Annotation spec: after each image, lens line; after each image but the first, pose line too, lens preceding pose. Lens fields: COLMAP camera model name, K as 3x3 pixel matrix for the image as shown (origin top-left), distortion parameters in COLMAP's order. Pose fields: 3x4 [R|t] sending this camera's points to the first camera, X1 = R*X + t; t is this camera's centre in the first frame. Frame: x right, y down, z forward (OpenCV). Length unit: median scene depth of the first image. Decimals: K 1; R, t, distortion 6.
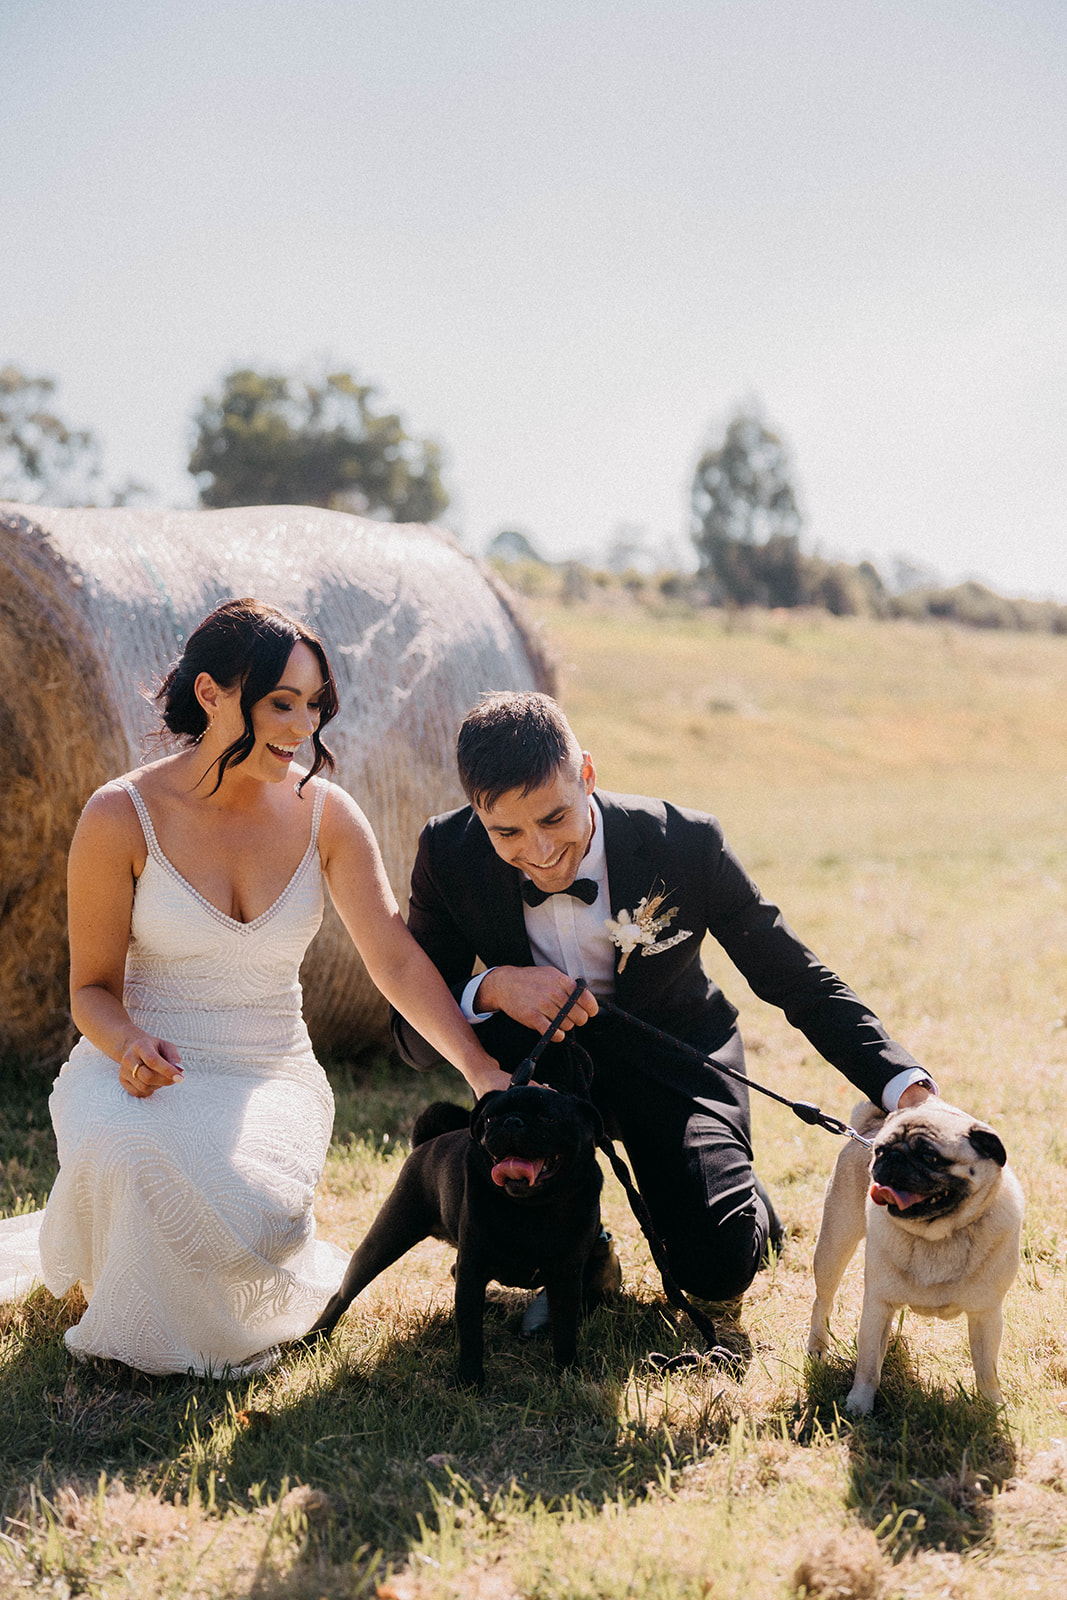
lens RADIAL K [[2192.3, 0, 557.7], [0, 2192.3, 773.6], [0, 0, 1]] dist [-0.003836, 0.000000]
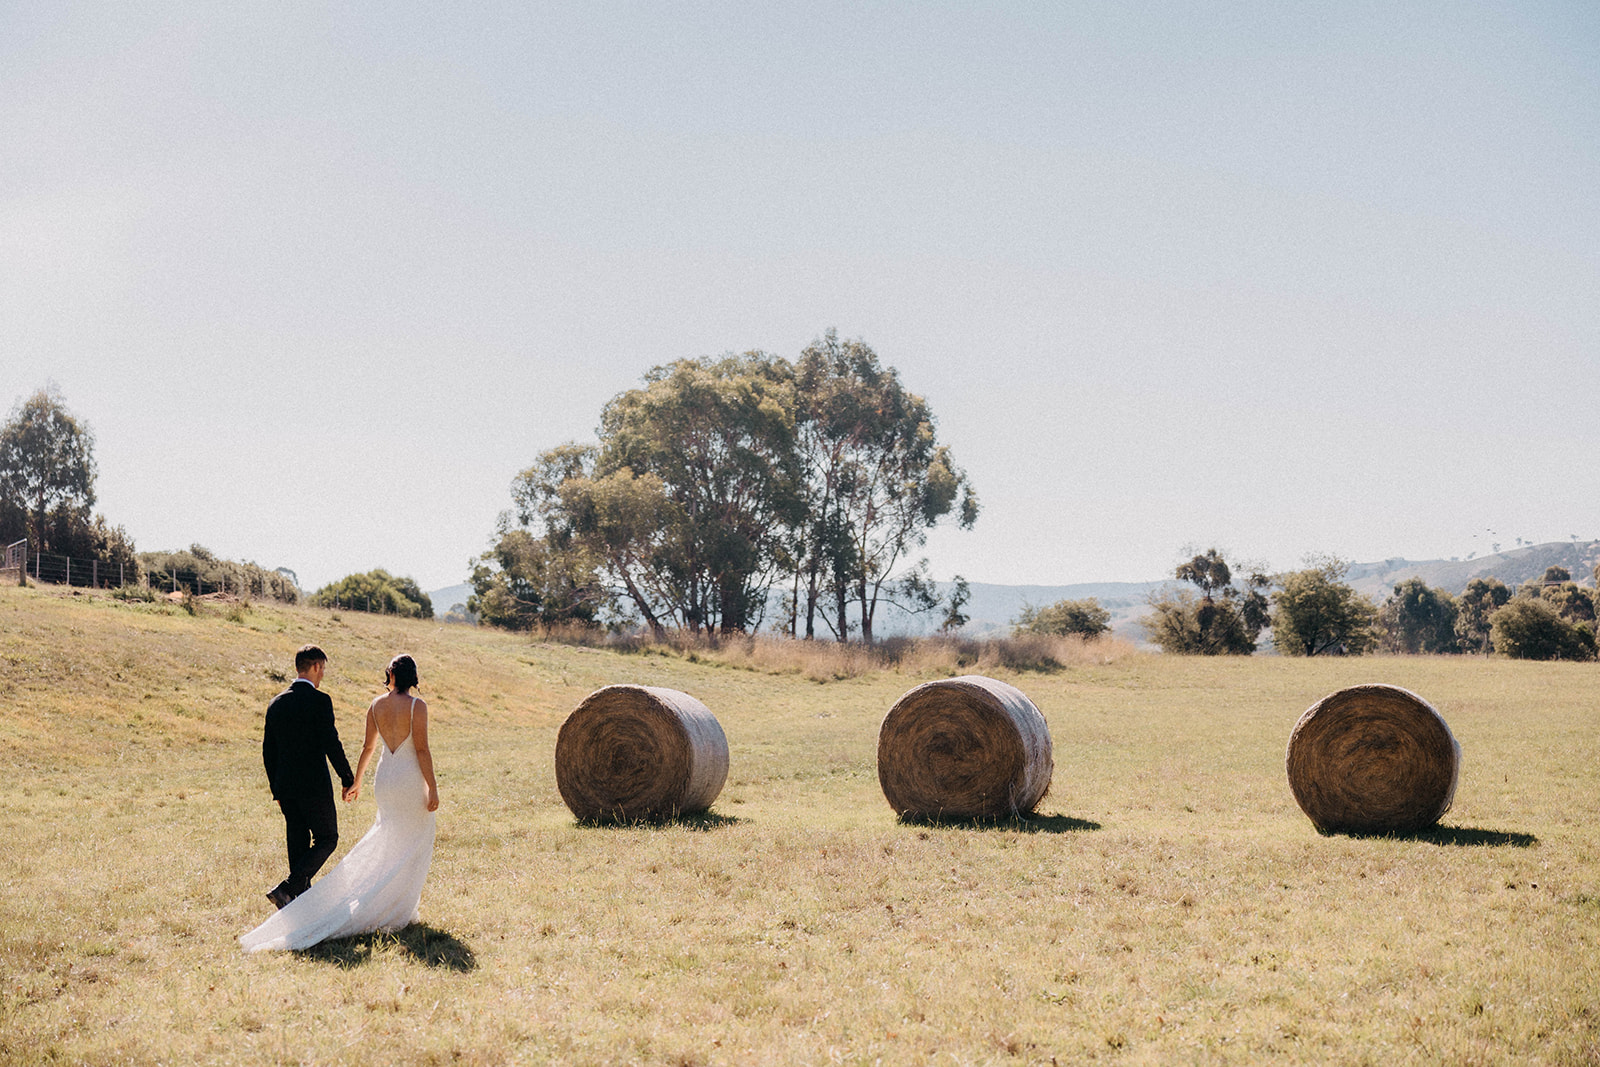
lens RADIAL K [[2161.9, 0, 798.2], [0, 2161.9, 525.9], [0, 0, 1]] dist [0.008368, 0.000000]
pose [[0.850138, 0.048237, 0.524345, -2.712027], [-0.002639, 0.996173, -0.087363, -0.058855], [-0.526553, 0.072887, 0.847012, -2.337875]]
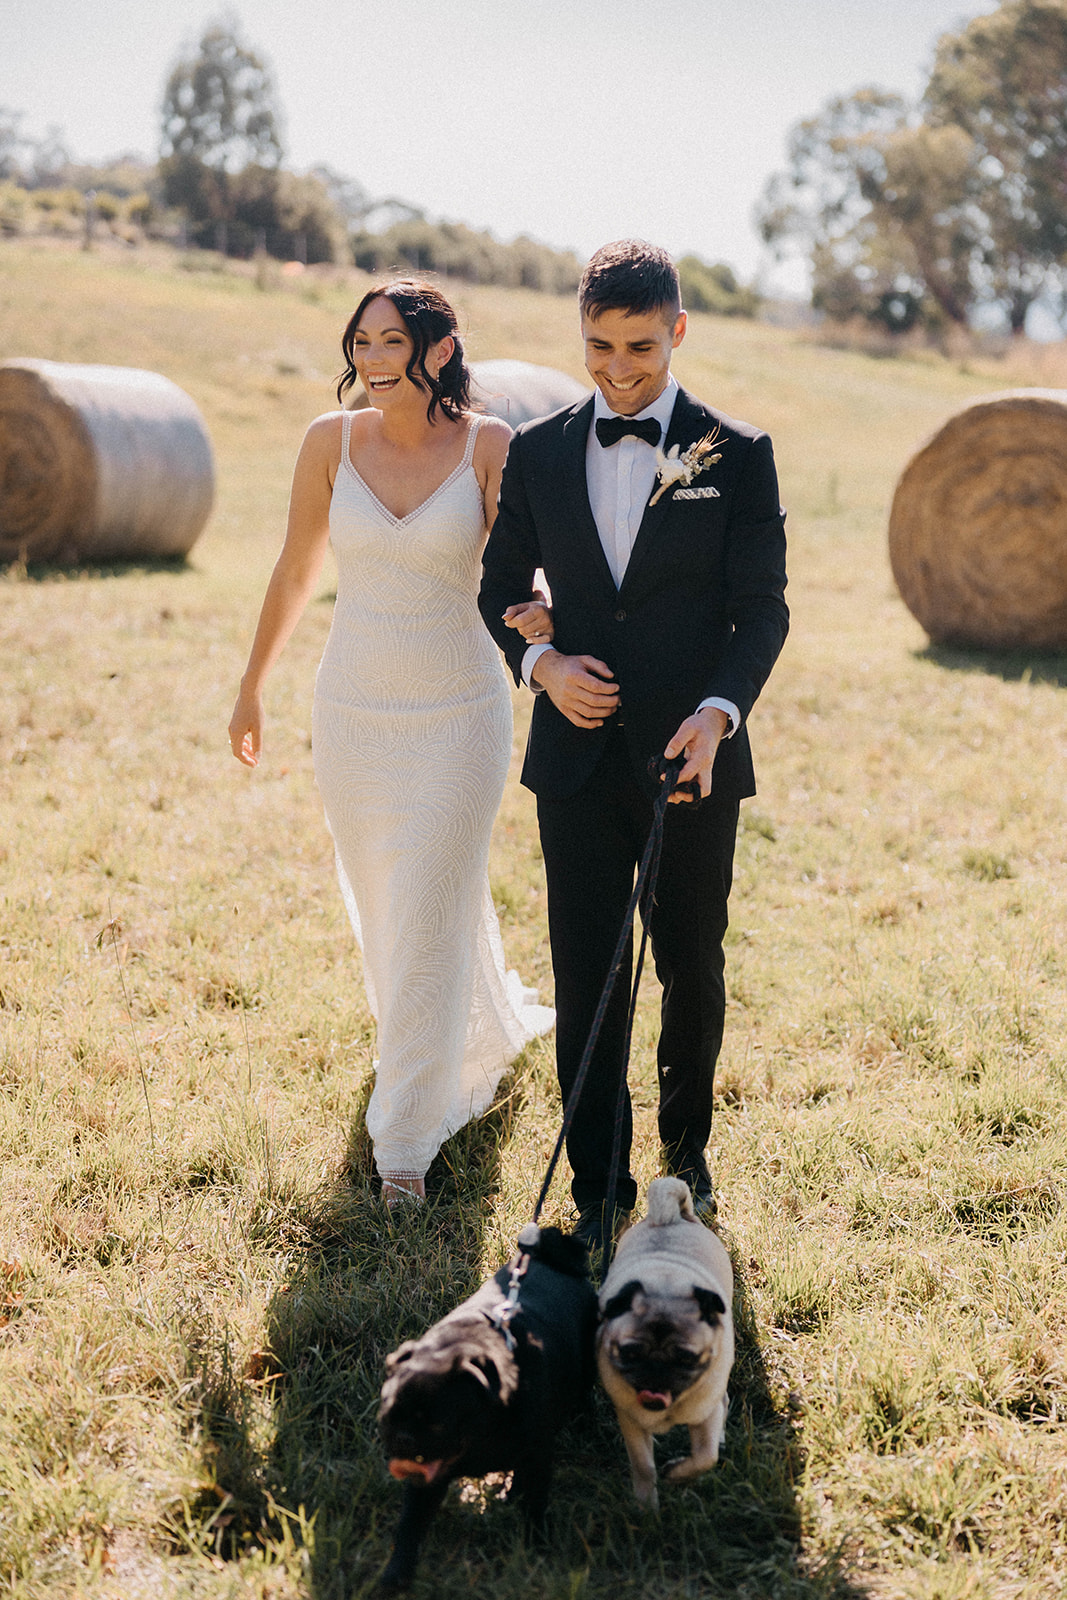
lens RADIAL K [[2542.3, 0, 537.3], [0, 2542.3, 796.6], [0, 0, 1]] dist [0.009726, 0.000000]
pose [[0.968454, 0.003519, 0.249169, -0.893000], [-0.040711, 0.988701, 0.144268, -0.063858], [-0.245846, -0.149860, 0.957654, -1.967256]]
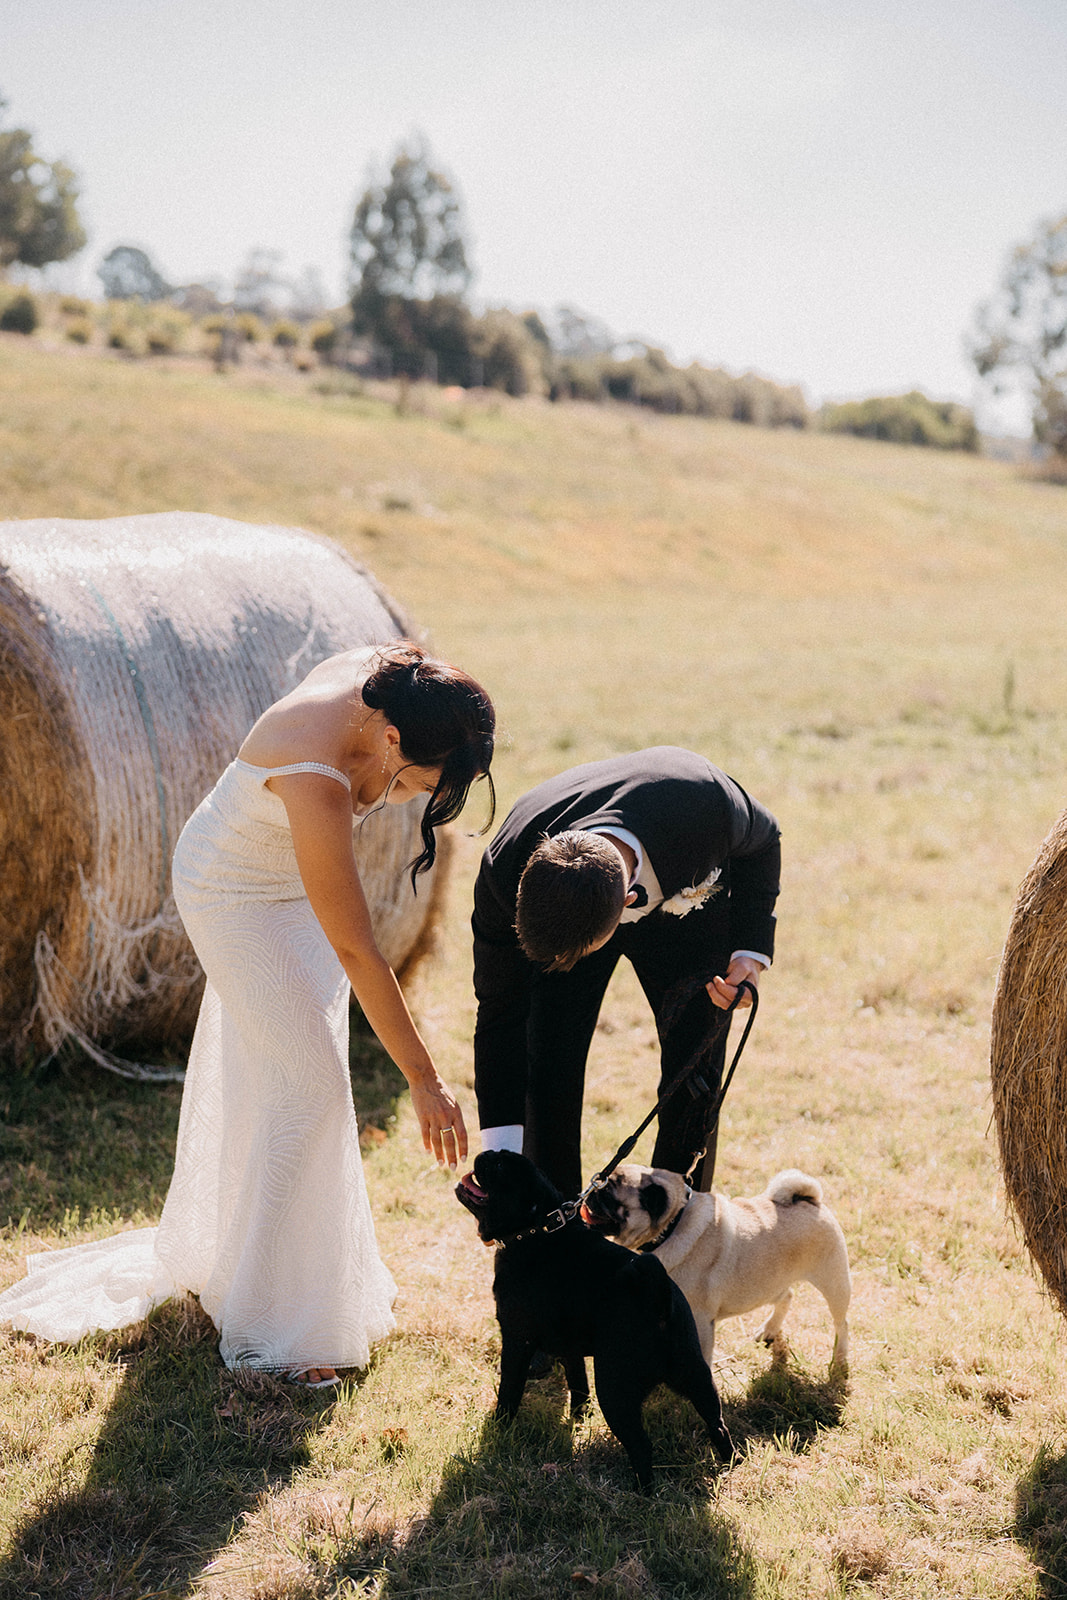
lens RADIAL K [[2434.3, 0, 555.7], [0, 2434.3, 767.6], [0, 0, 1]] dist [-0.006333, 0.000000]
pose [[0.986508, 0.034170, 0.160110, -0.152410], [-0.049283, 0.994595, 0.091394, -0.132450], [-0.156121, -0.098051, 0.982859, -0.232977]]
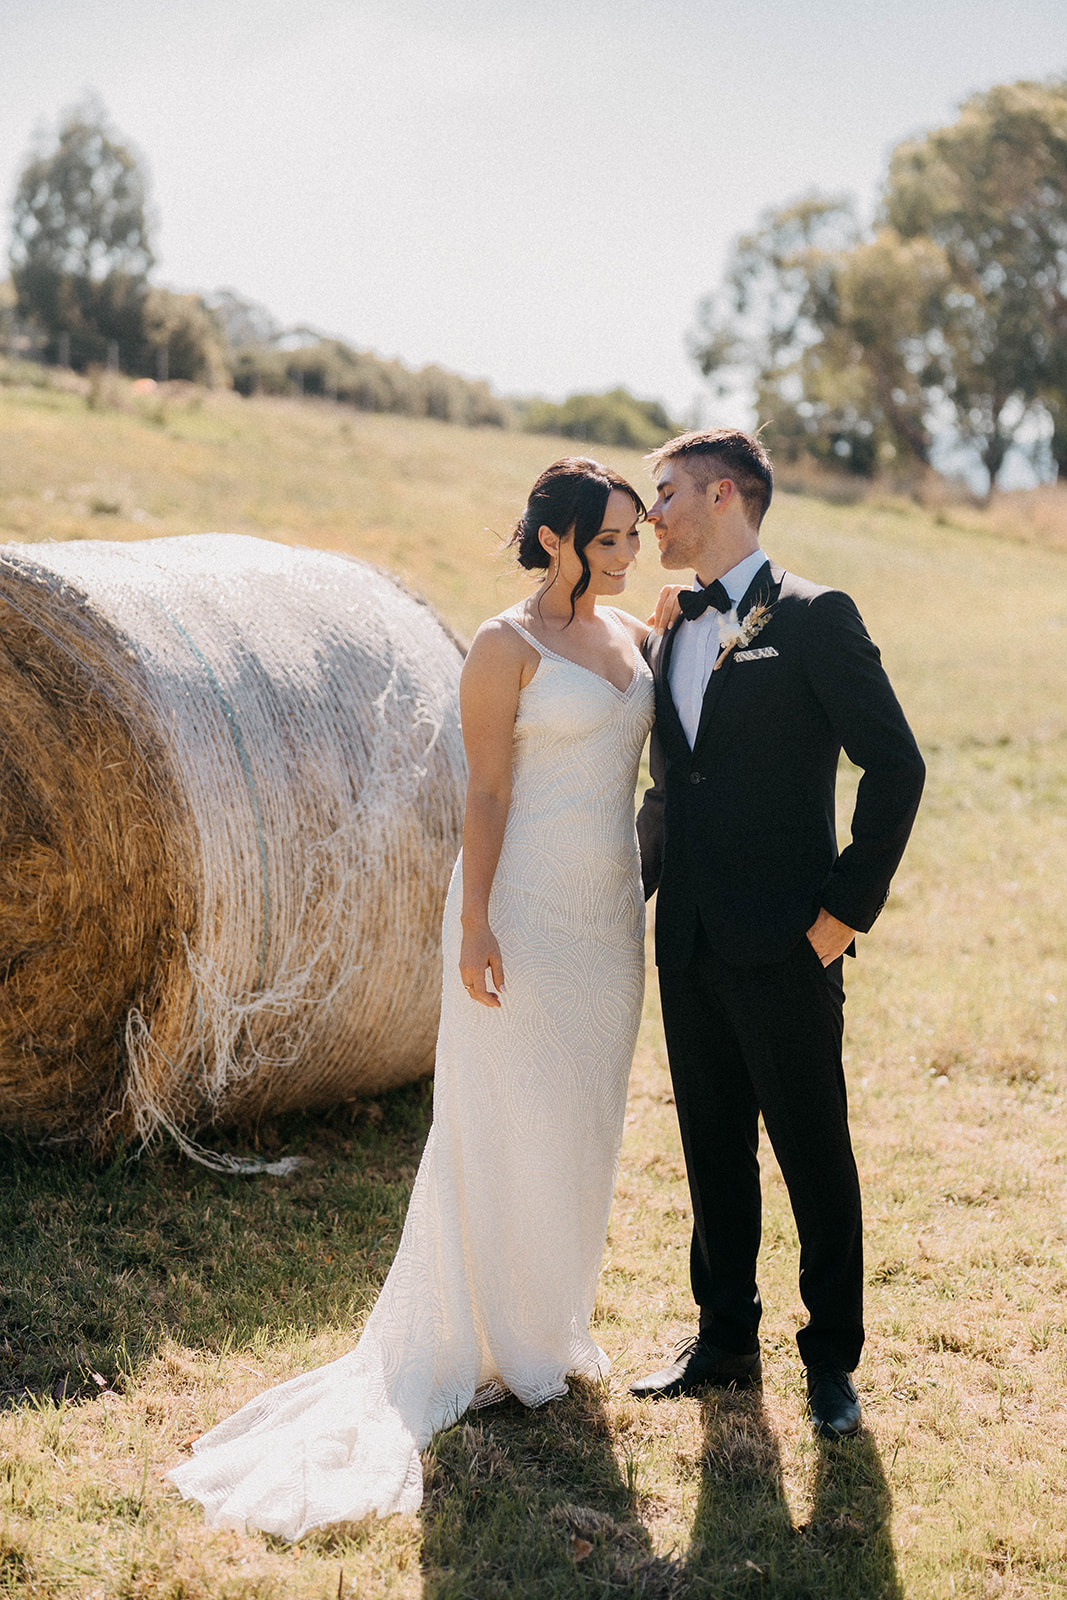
lens RADIAL K [[2655.2, 0, 501.4], [0, 2655.2, 774.3], [0, 0, 1]] dist [-0.005793, 0.000000]
pose [[0.962888, 0.035306, 0.267583, -0.360875], [-0.058117, 0.995273, 0.077812, -0.131077], [-0.263571, -0.090476, 0.960388, -0.171126]]
